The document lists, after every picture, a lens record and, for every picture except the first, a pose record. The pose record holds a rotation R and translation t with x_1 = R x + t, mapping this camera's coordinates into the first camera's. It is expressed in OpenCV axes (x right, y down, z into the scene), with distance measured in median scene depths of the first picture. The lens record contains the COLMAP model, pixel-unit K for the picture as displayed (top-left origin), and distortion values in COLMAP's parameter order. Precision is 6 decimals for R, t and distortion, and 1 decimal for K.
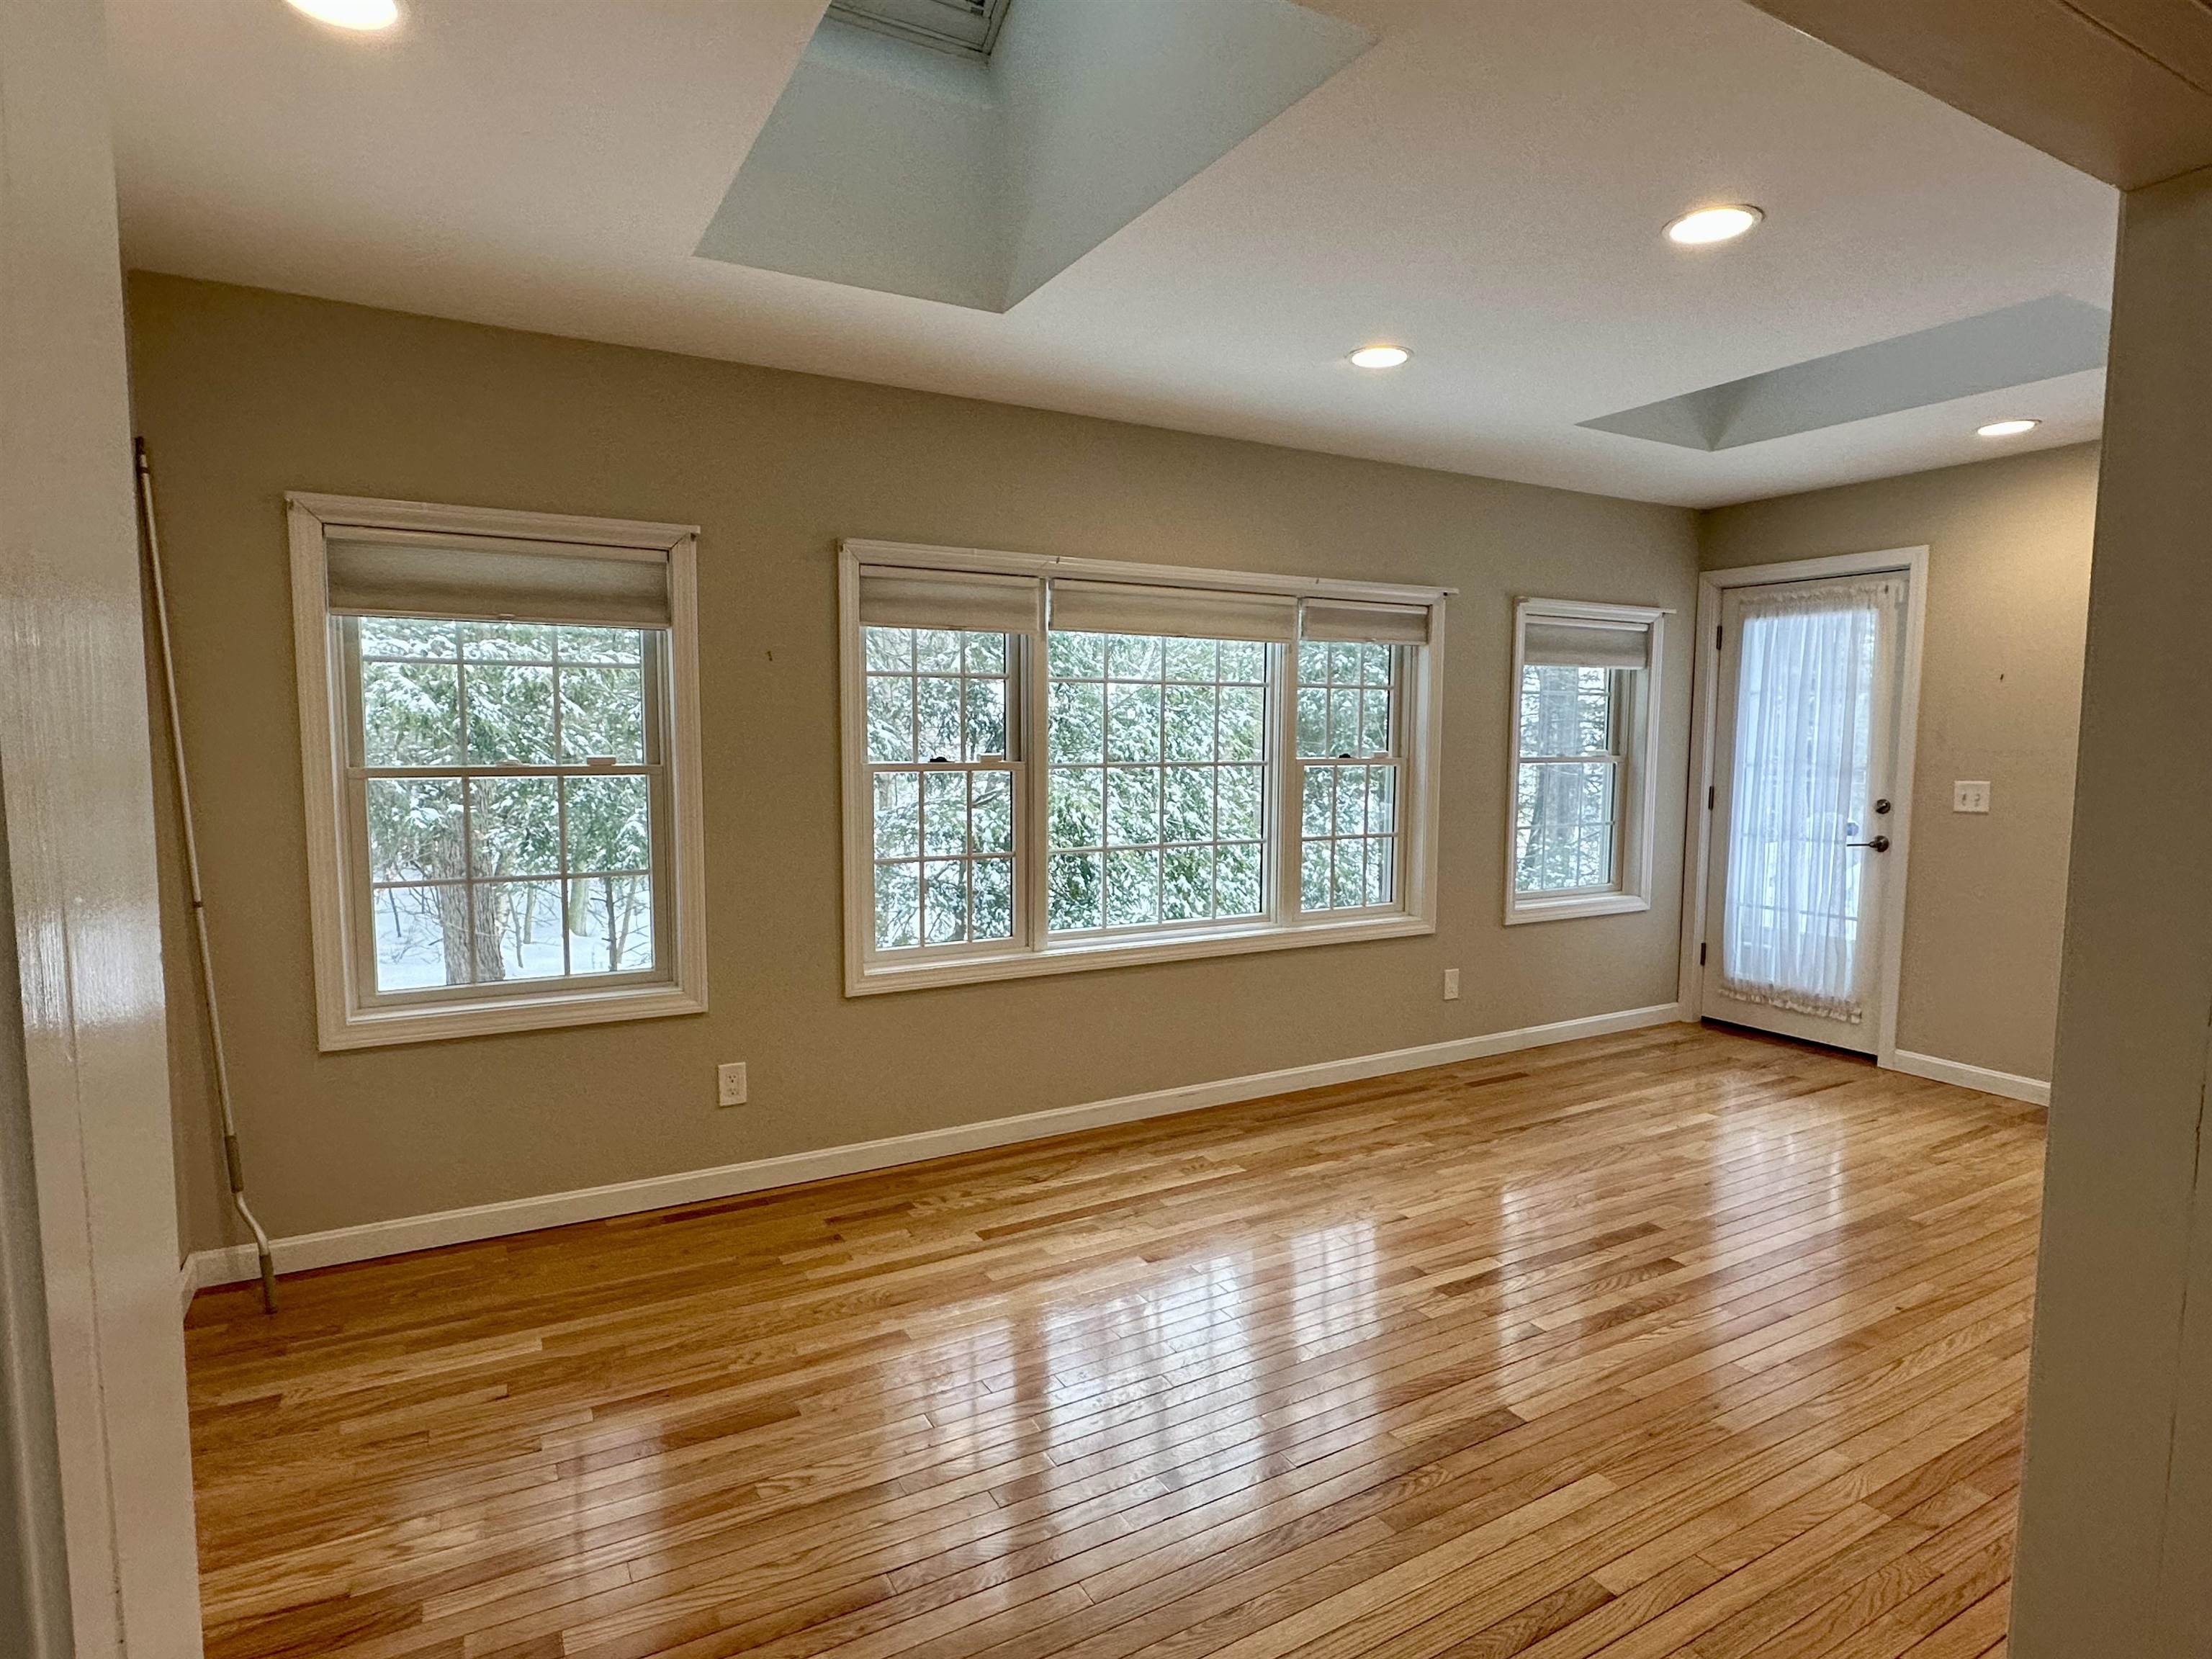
lens RADIAL K [[1178.0, 0, 1105.4], [0, 1178.0, 832.0], [0, 0, 1]] dist [0.007645, 0.000309]
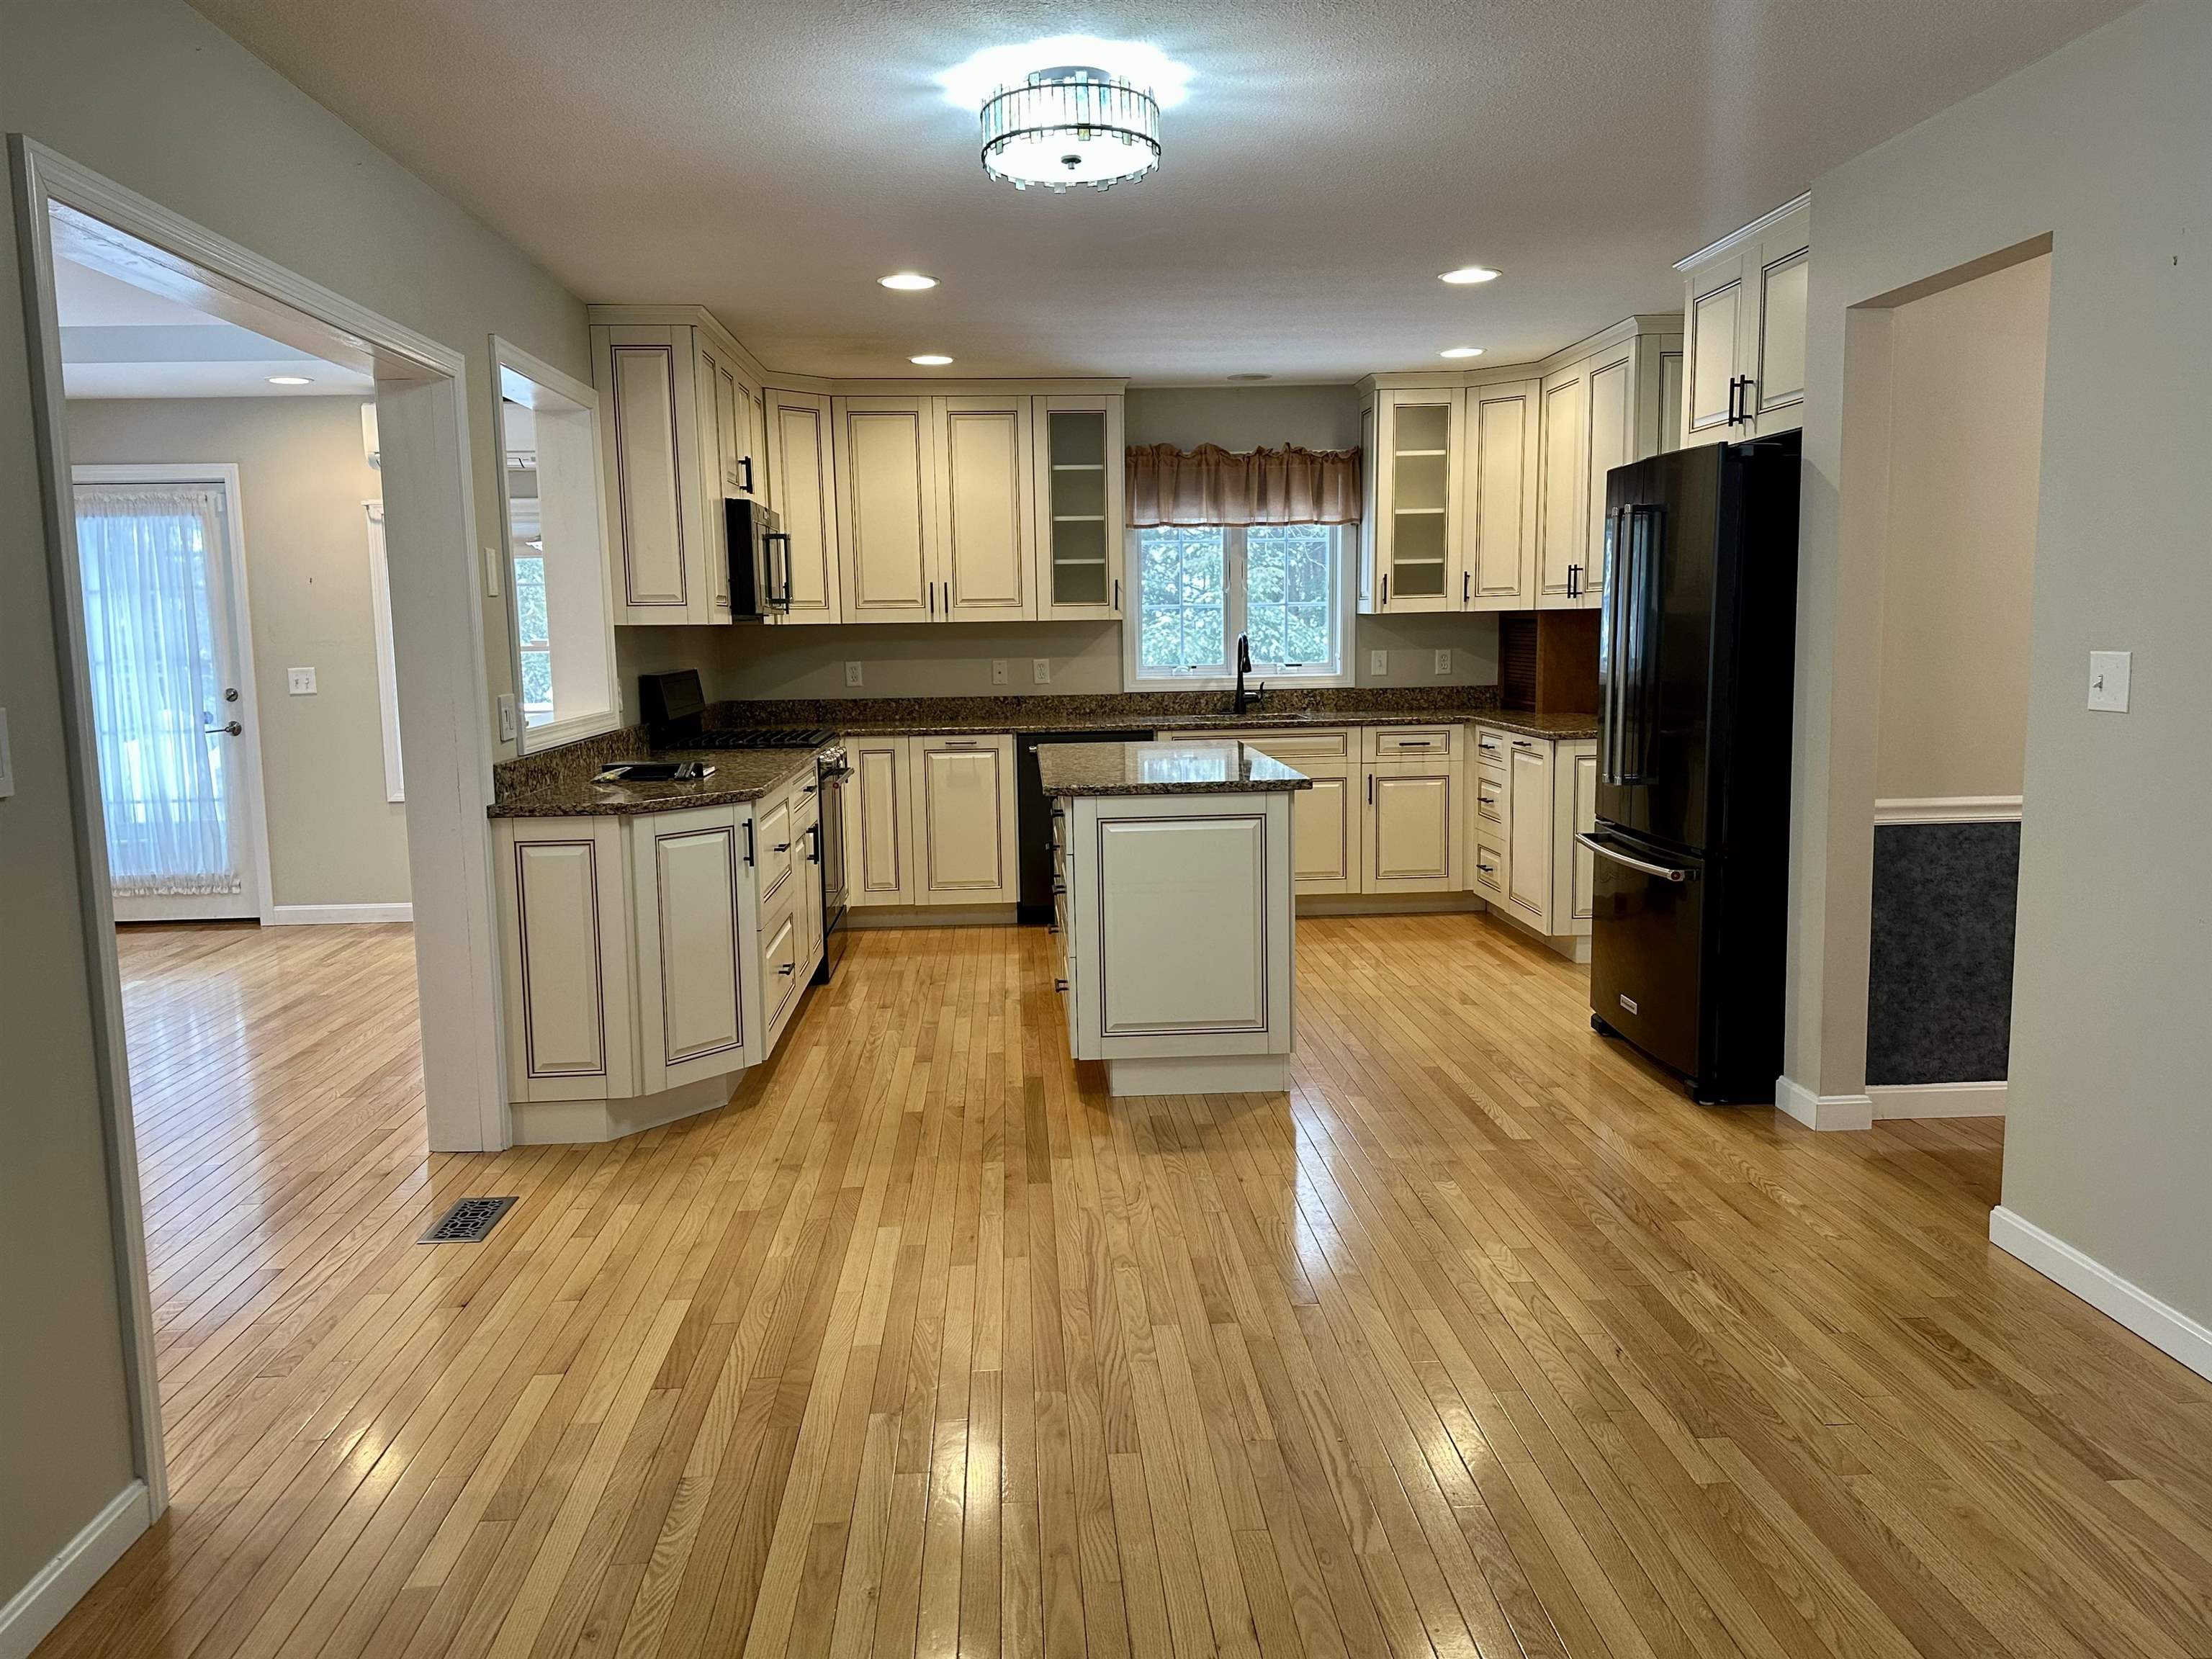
lens RADIAL K [[1648.8, 0, 1107.3], [0, 1648.8, 834.5], [0, 0, 1]] dist [0.003374, 0.000031]
pose [[0.436715, -0.120337, 0.891515, -0.381308], [0.102236, 0.991231, 0.083715, 0.062354], [-0.893772, 0.054586, 0.445188, -0.419245]]
